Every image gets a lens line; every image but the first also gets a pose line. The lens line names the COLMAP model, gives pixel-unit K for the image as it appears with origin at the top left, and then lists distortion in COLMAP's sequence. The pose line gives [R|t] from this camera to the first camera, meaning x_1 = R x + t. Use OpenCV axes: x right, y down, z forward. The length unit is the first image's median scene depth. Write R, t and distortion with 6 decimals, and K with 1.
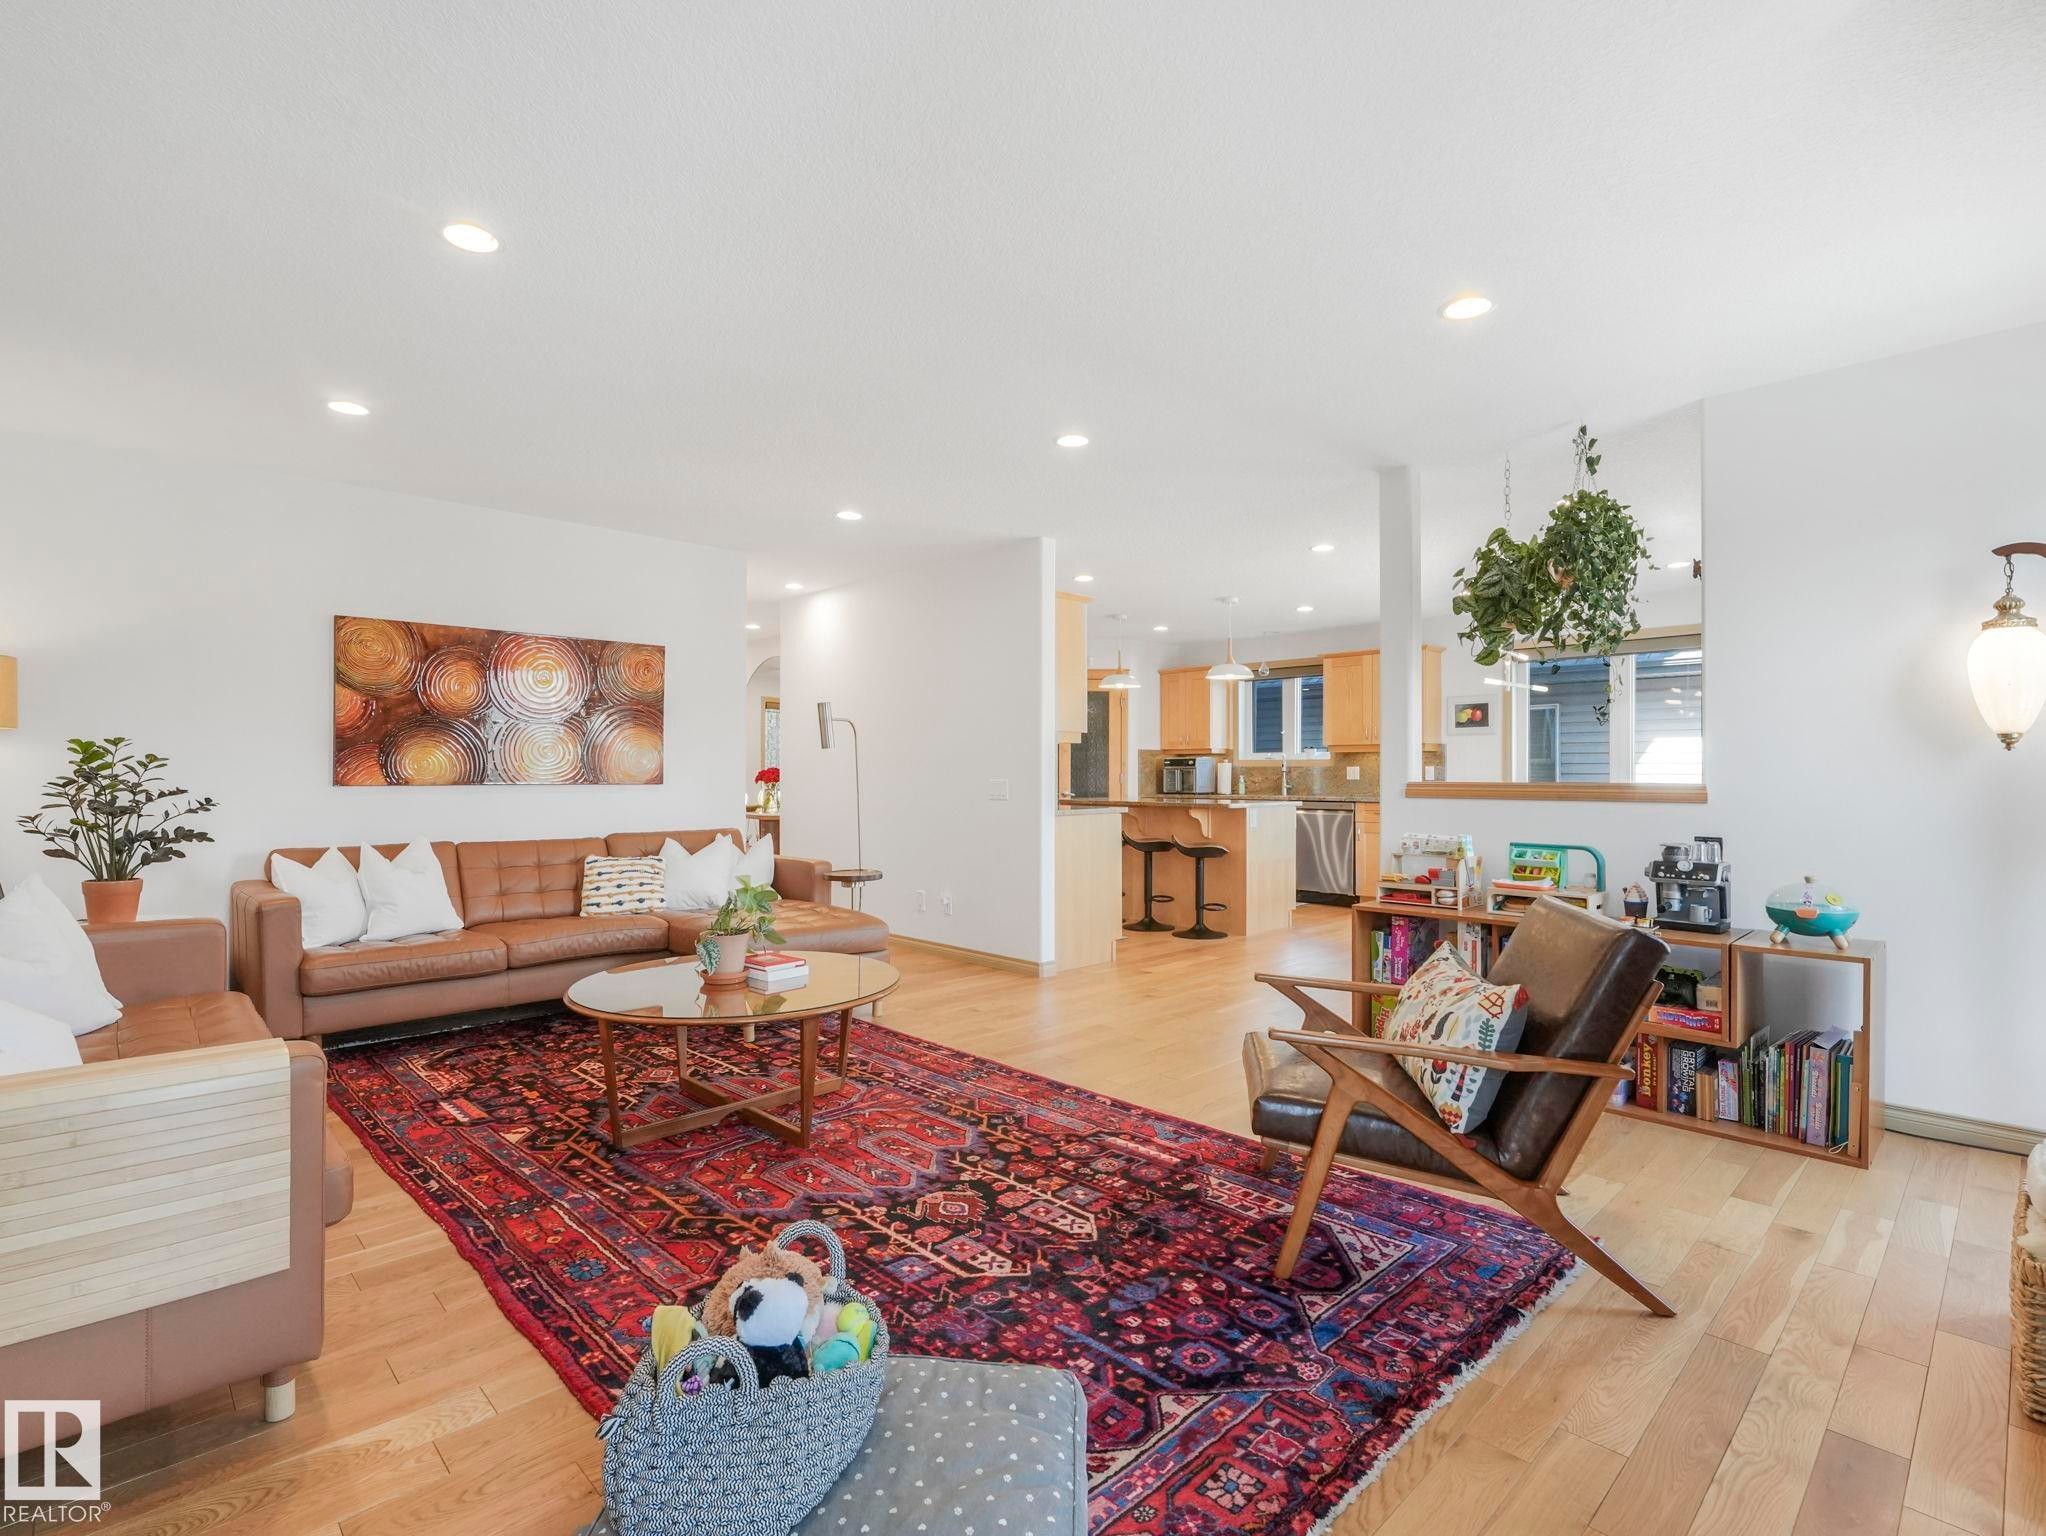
lens RADIAL K [[1017.8, 0, 1030.5], [0, 1017.8, 776.6], [0, 0, 1]] dist [-0.000048, 0.000096]
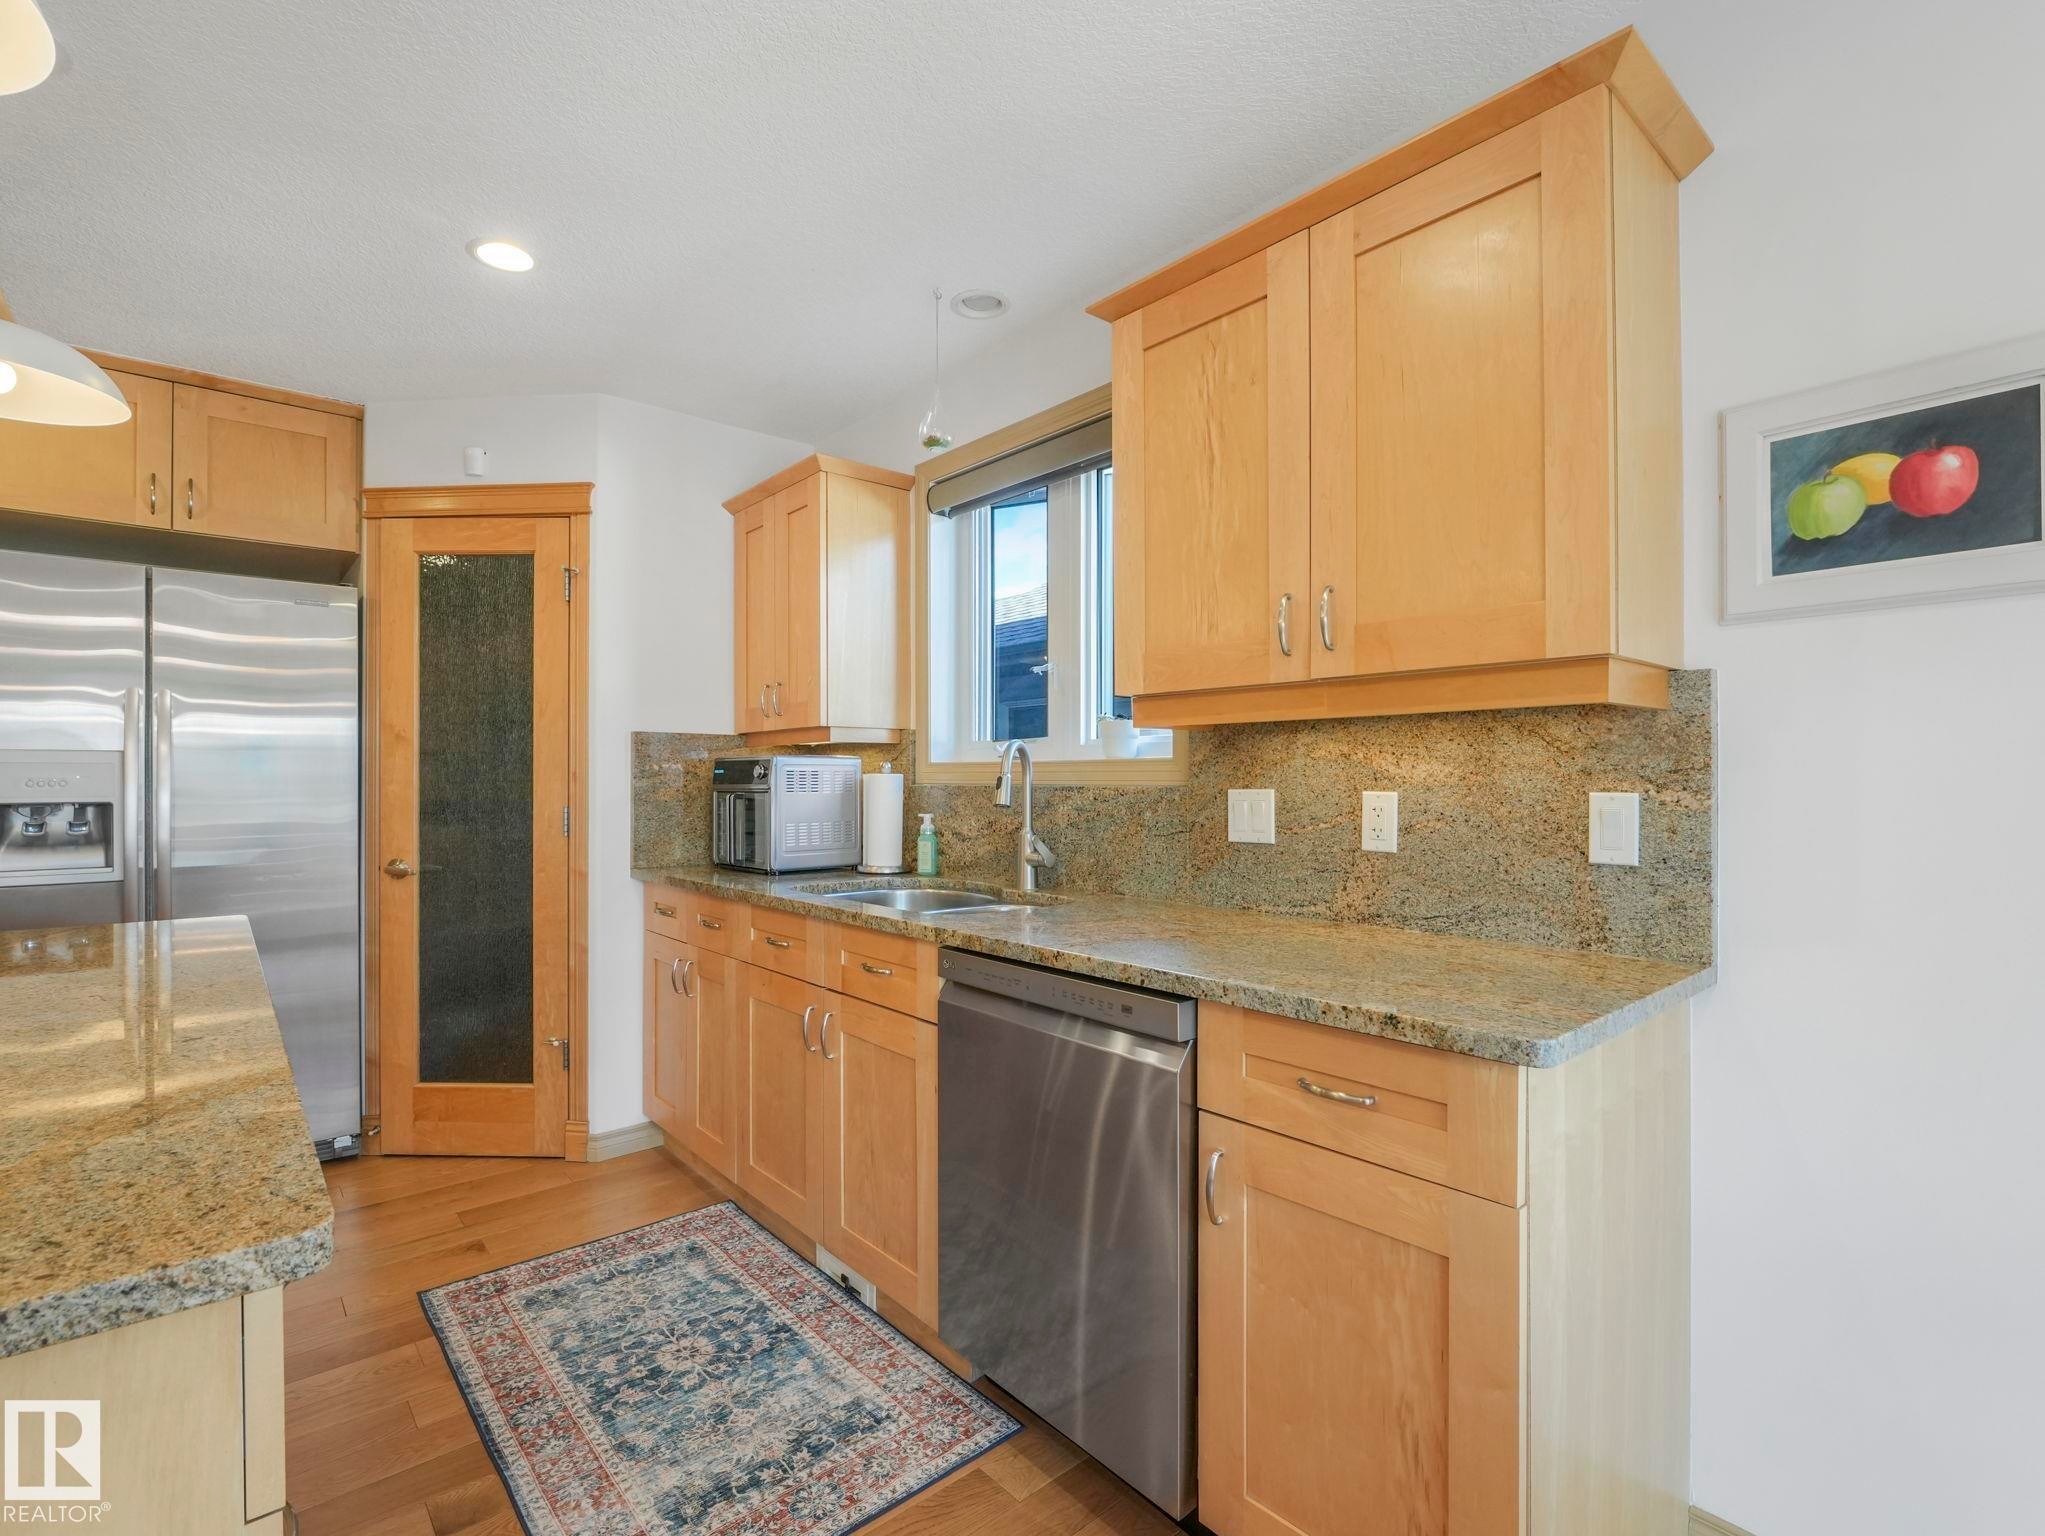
lens RADIAL K [[962.9, 0, 1014.9], [0, 962.9, 780.0], [0, 0, 1]] dist [-0.012957, -0.000031]
pose [[0.997129, -0.002027, -0.075698, 0.304821], [0.001918, 0.999997, -0.001508, -0.012748], [0.075701, 0.001358, 0.997130, 0.842032]]
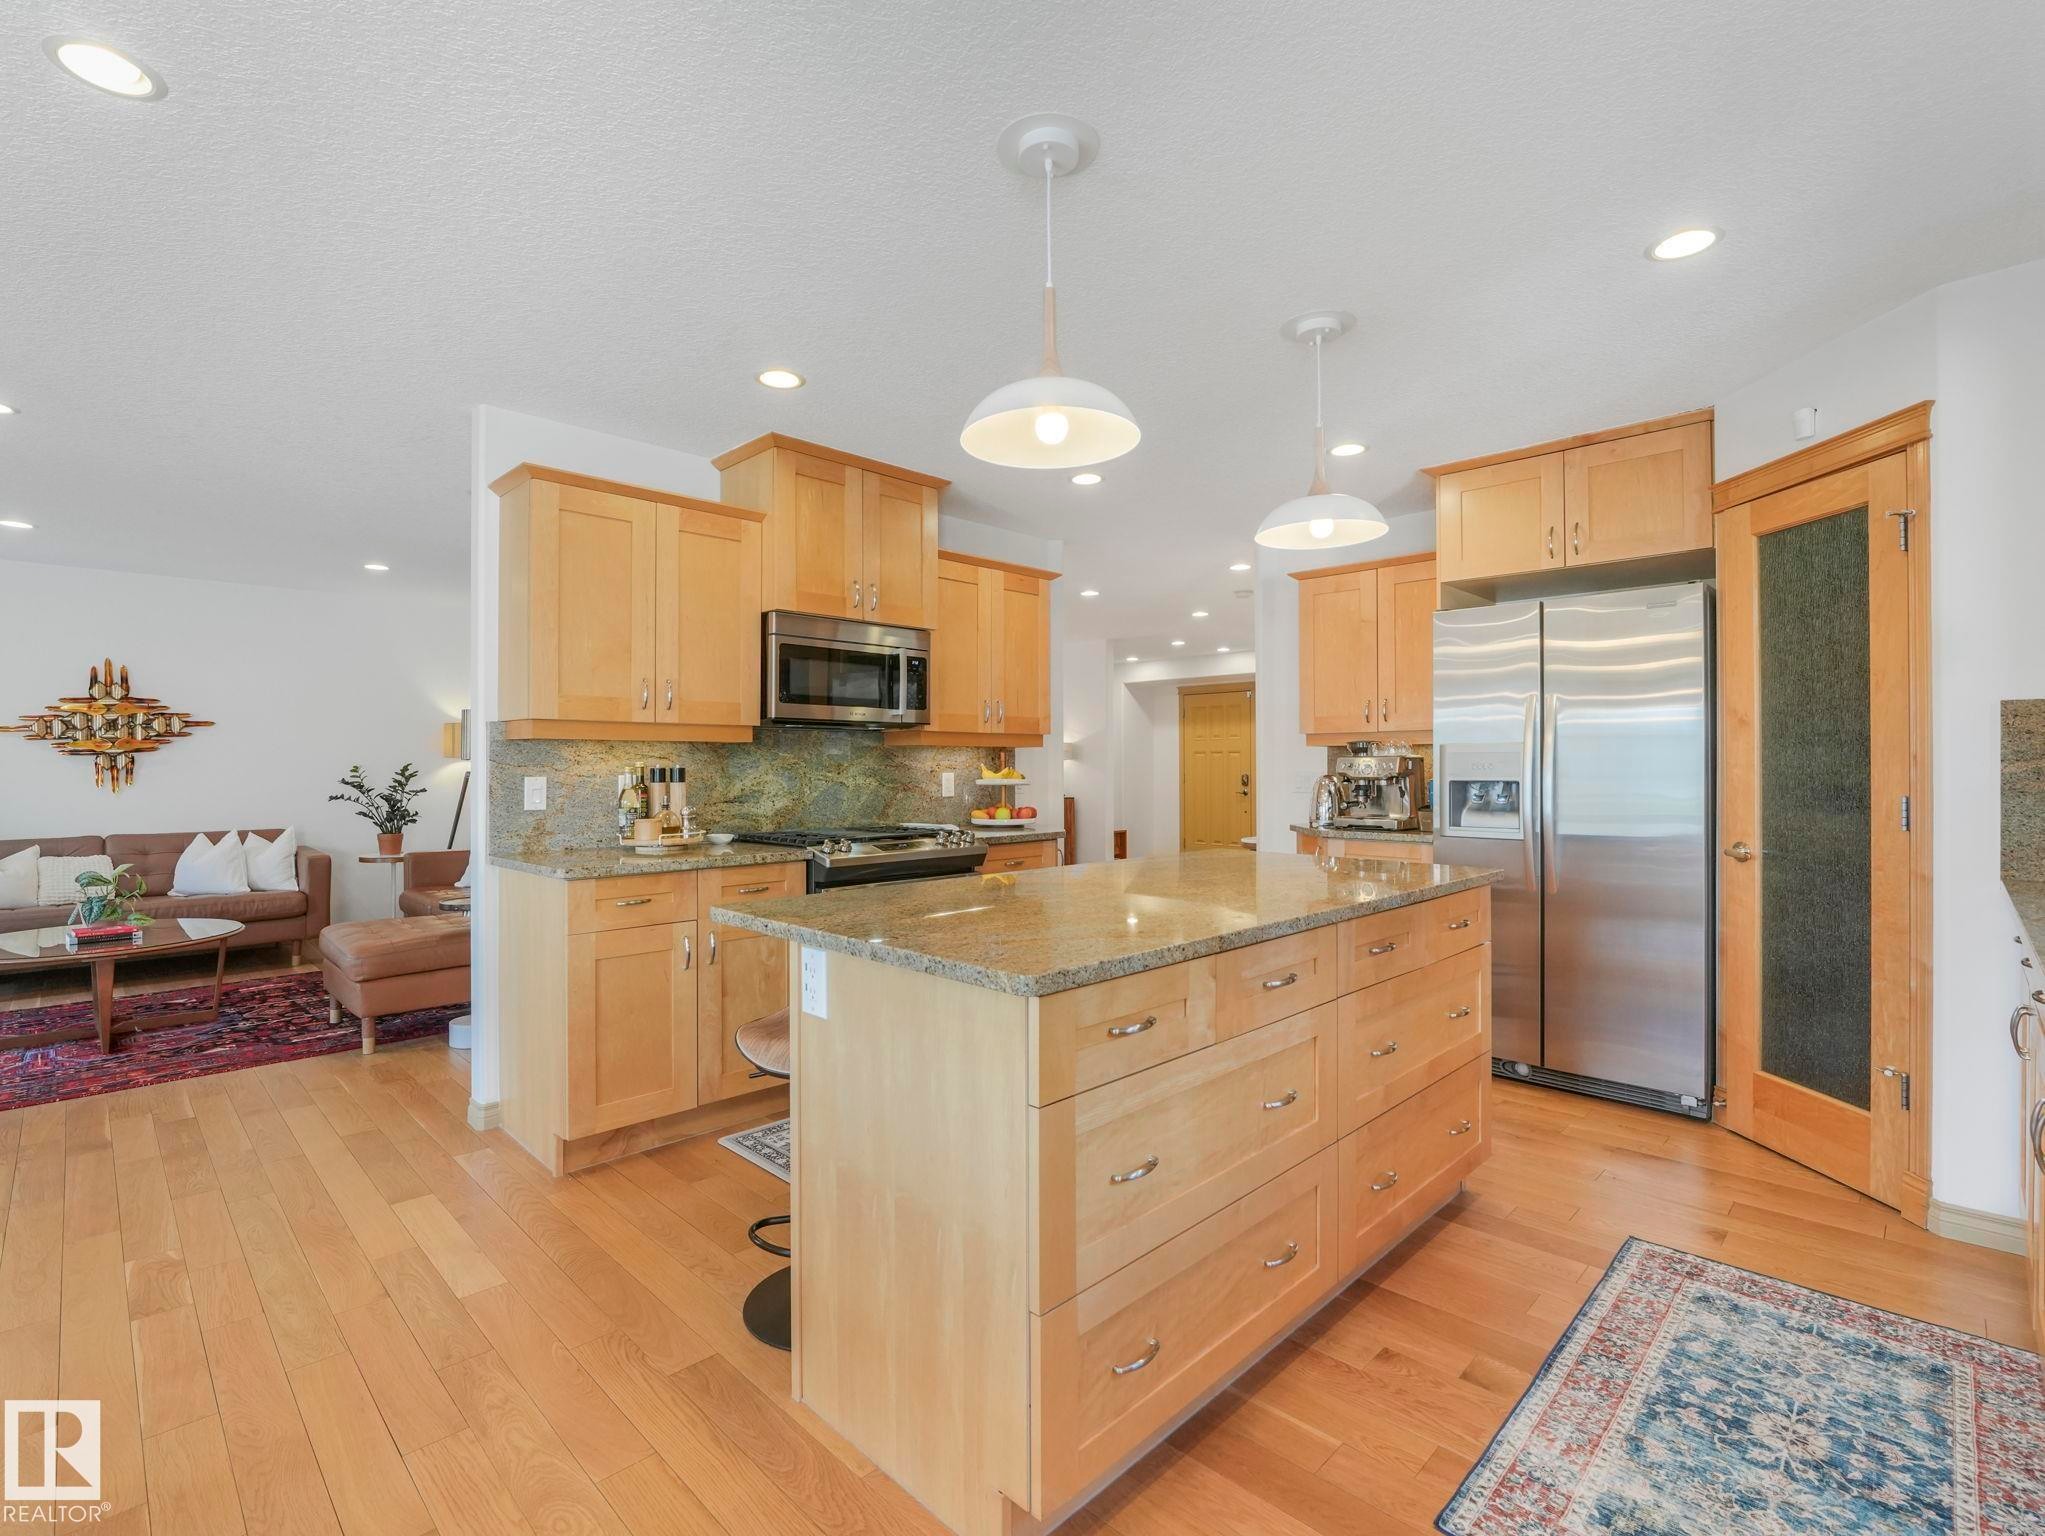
lens RADIAL K [[951.4, 0, 1032.7], [0, 951.4, 761.1], [0, 0, 1]] dist [-0.009829, 0.000636]
pose [[0.017969, -0.005427, -0.999824, 0.403558], [0.001326, 0.999985, -0.005404, -0.013251], [0.999838, -0.001229, 0.017976, 0.909514]]
